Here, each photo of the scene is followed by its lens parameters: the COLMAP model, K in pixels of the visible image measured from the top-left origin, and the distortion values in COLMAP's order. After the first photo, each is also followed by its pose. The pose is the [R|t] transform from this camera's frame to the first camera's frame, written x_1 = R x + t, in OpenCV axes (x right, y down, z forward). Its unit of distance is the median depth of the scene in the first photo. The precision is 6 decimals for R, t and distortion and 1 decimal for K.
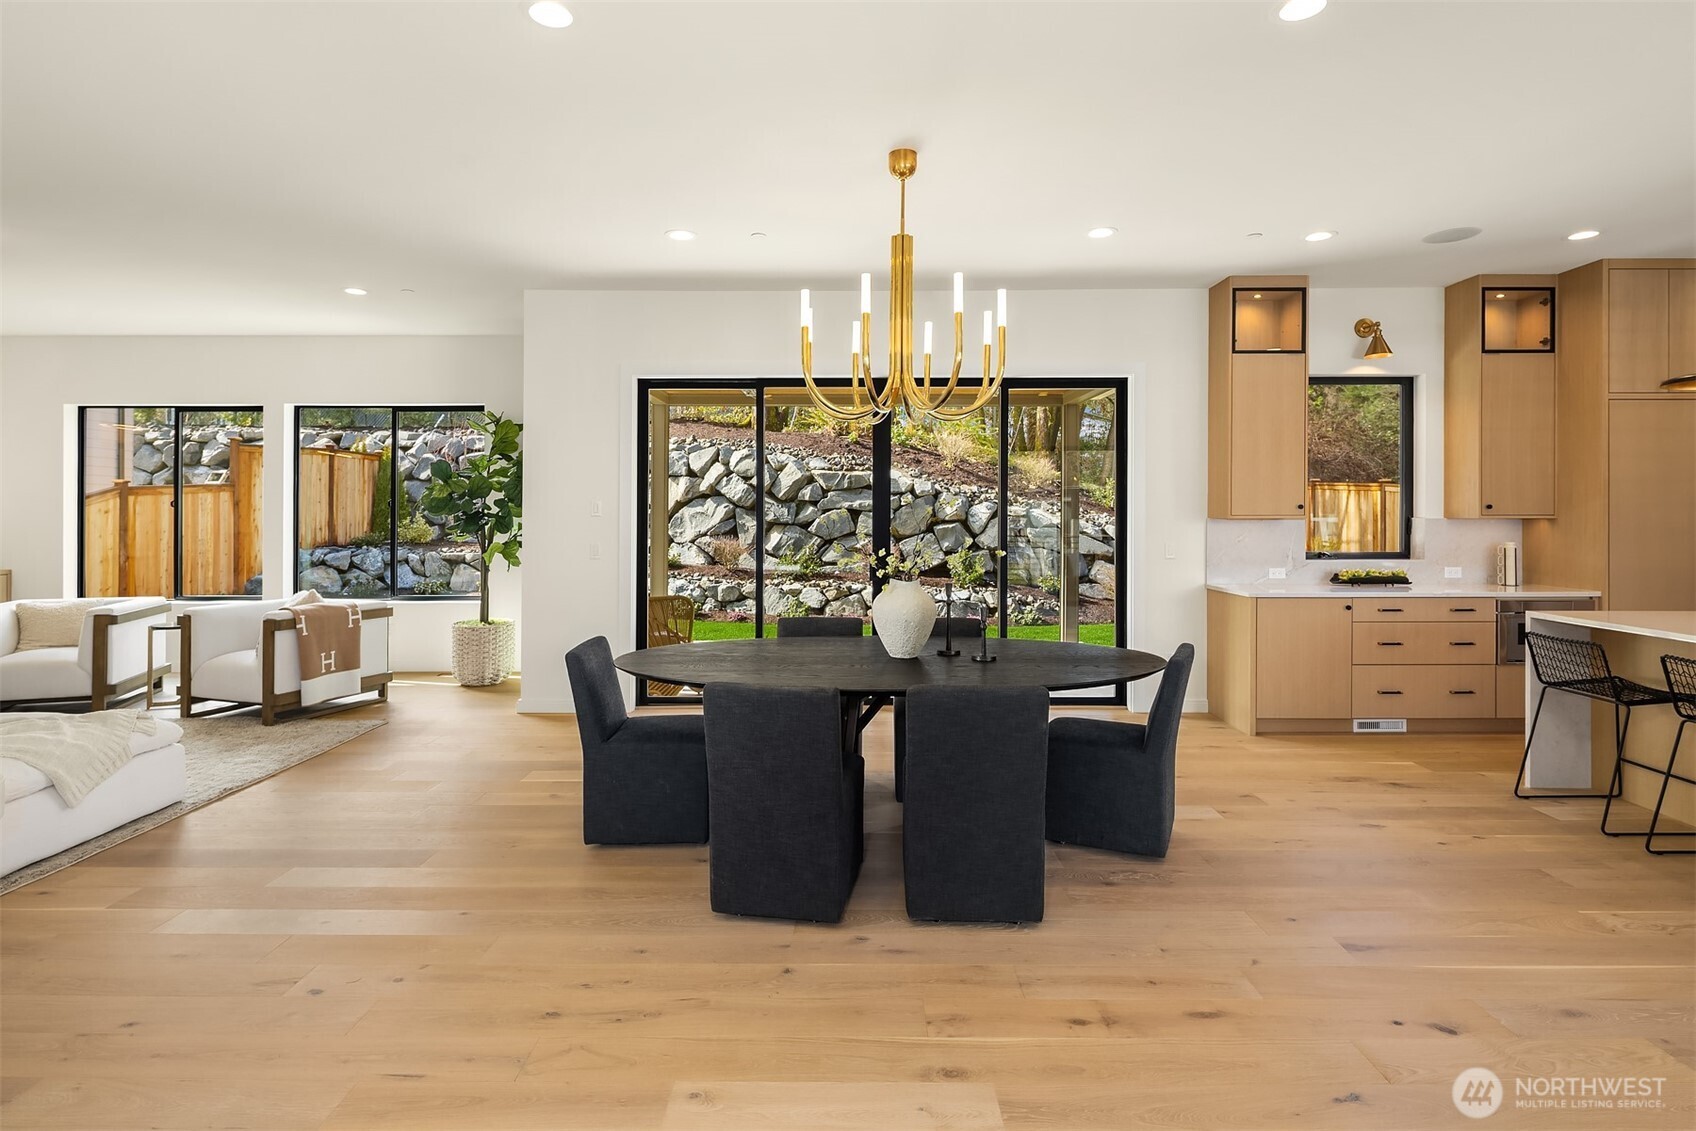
lens RADIAL K [[827.0, 0, 839.6], [0, 827.0, 513.4], [0, 0, 1]] dist [0.000315, -0.007472]
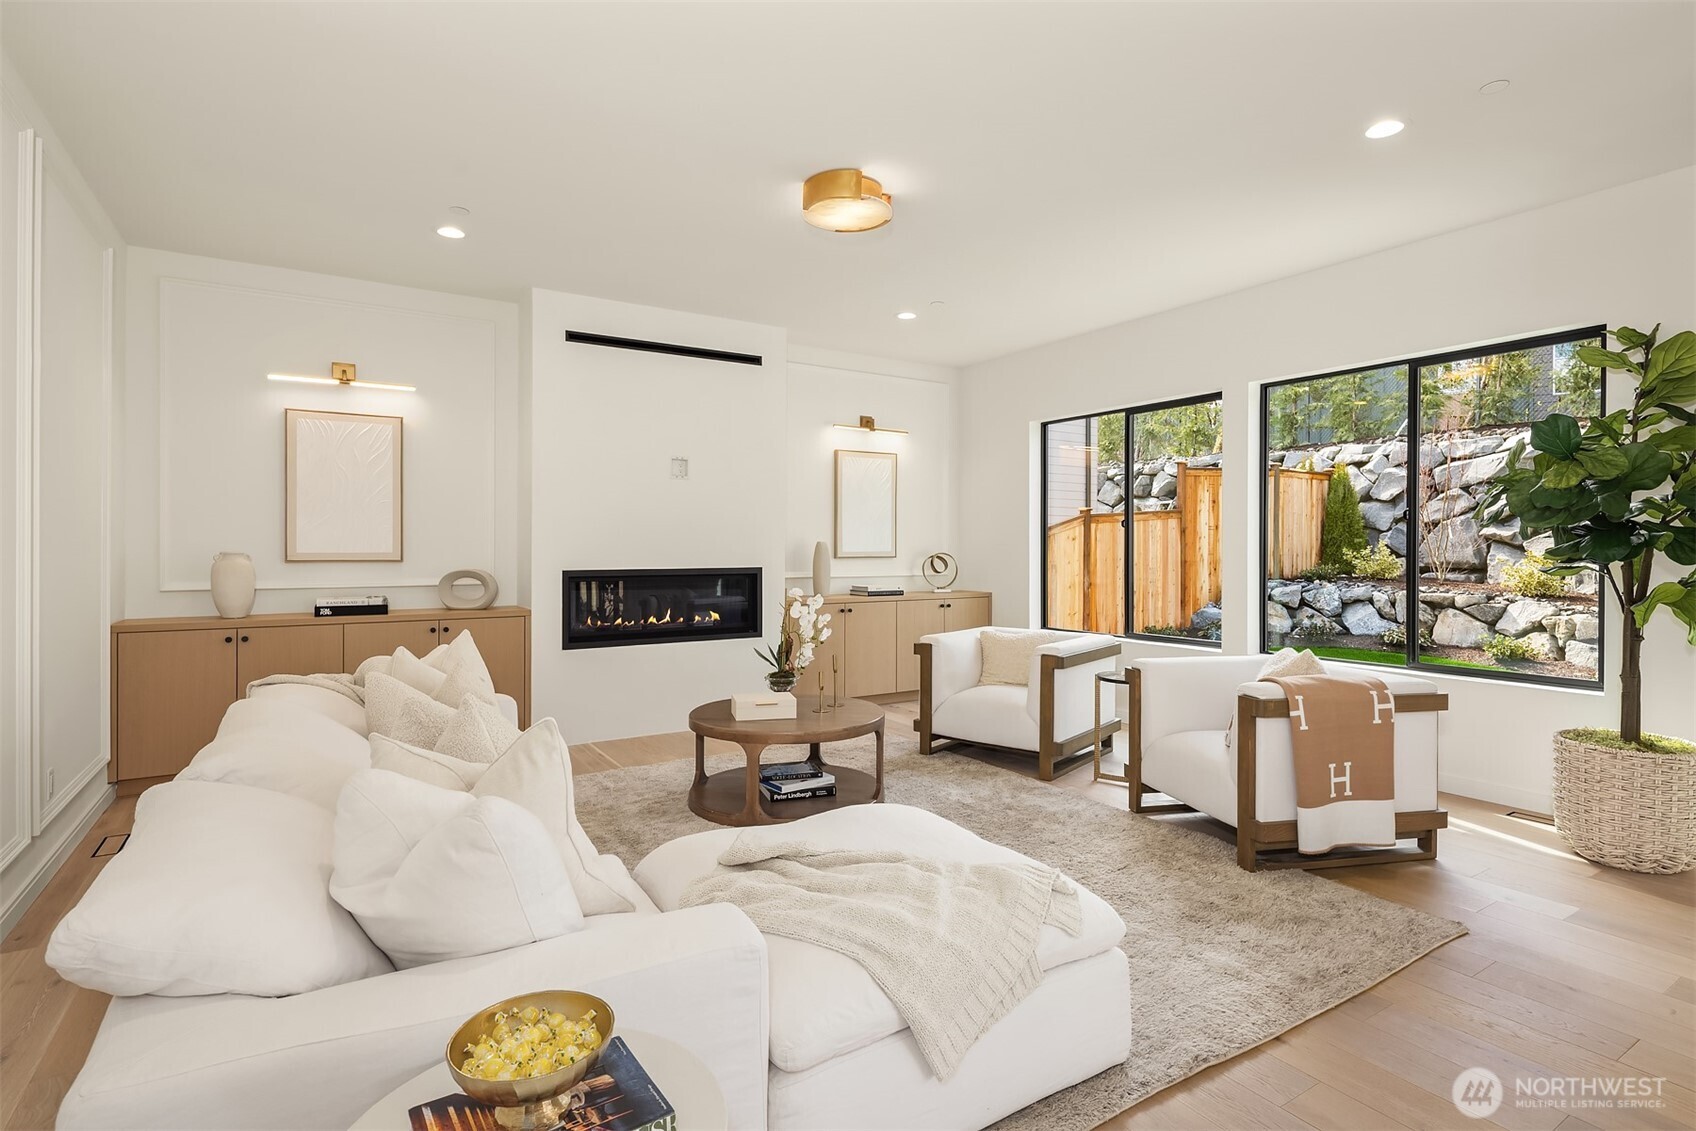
lens RADIAL K [[849.7, 0, 852.1], [0, 849.7, 548.3], [0, 0, 1]] dist [0.017122, -0.000632]
pose [[0.543579, 0.000923, -0.839358, -0.202274], [0.000438, 0.999999, 0.001384, 0.011102], [0.839358, -0.001120, 0.543578, 0.259430]]
